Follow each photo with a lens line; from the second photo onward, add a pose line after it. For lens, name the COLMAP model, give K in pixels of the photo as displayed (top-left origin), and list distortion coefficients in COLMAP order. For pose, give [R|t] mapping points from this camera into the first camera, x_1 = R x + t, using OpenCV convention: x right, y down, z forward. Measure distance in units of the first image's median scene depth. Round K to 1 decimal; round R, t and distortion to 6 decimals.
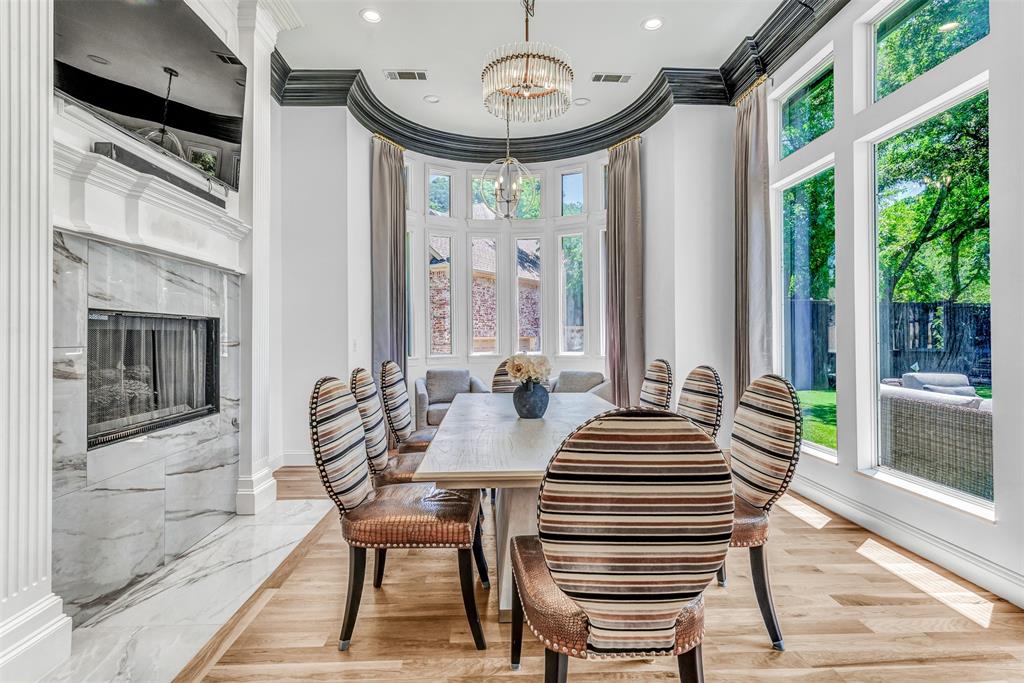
lens RADIAL K [[520.0, 0, 514.8], [0, 520.0, 344.3], [0, 0, 1]] dist [0.000772, 0.005353]
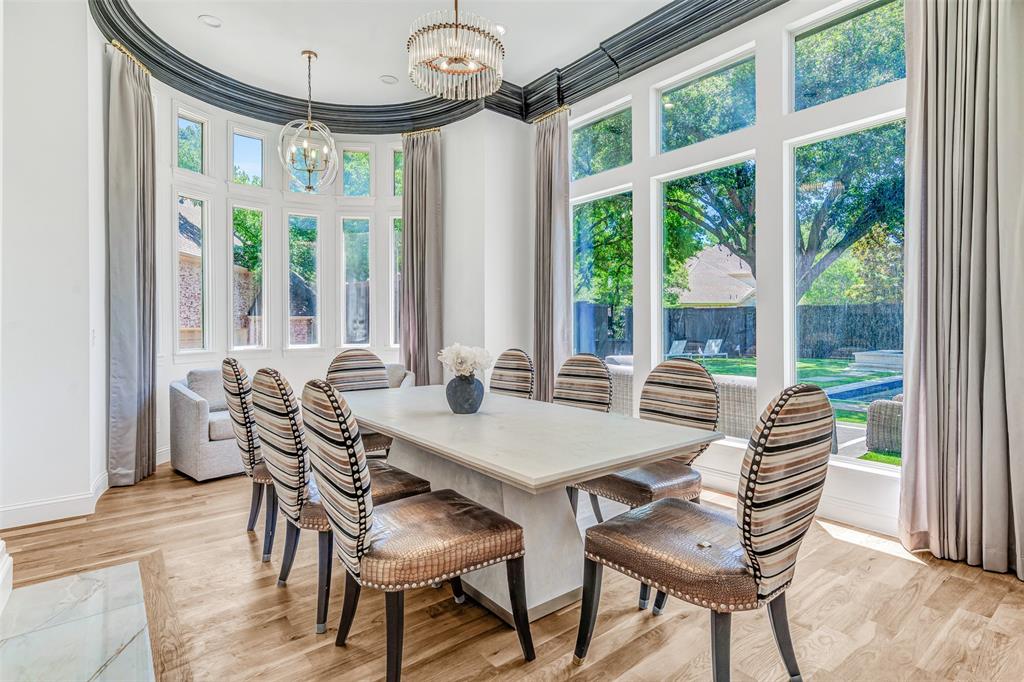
lens RADIAL K [[520.0, 0, 513.3], [0, 520.0, 333.6], [0, 0, 1]] dist [0.000772, 0.005353]
pose [[0.807201, -0.005674, 0.590249, -0.285582], [0.007670, 0.999970, -0.000877, -0.000707], [-0.590227, 0.005235, 0.807221, 0.114991]]
